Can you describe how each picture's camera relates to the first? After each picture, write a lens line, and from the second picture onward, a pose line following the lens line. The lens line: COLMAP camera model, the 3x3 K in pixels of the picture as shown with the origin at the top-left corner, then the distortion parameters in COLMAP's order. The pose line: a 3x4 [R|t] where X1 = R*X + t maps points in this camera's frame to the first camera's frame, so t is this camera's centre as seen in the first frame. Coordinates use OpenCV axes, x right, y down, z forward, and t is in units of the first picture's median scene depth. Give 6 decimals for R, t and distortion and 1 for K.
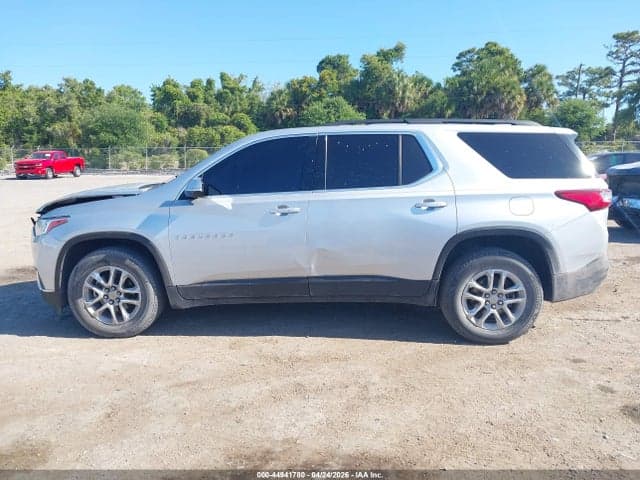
lens RADIAL K [[509.3, 0, 320.0], [0, 509.3, 240.0], [0, 0, 1]] dist [0.038264, -0.061664]
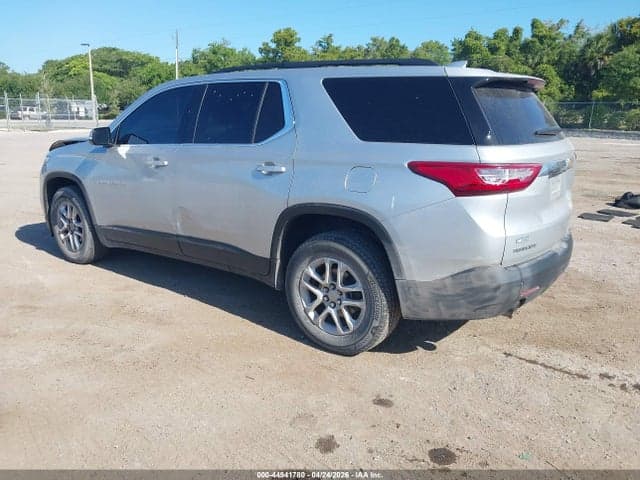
lens RADIAL K [[502.2, 0, 290.0], [0, 502.2, 243.2], [0, 0, 1]] dist [0.017080, -0.000436]
pose [[0.831229, 0.154338, -0.534077, 0.683932], [-0.105017, 0.986987, 0.121773, -0.051169], [0.545921, -0.045134, 0.836620, 0.322703]]
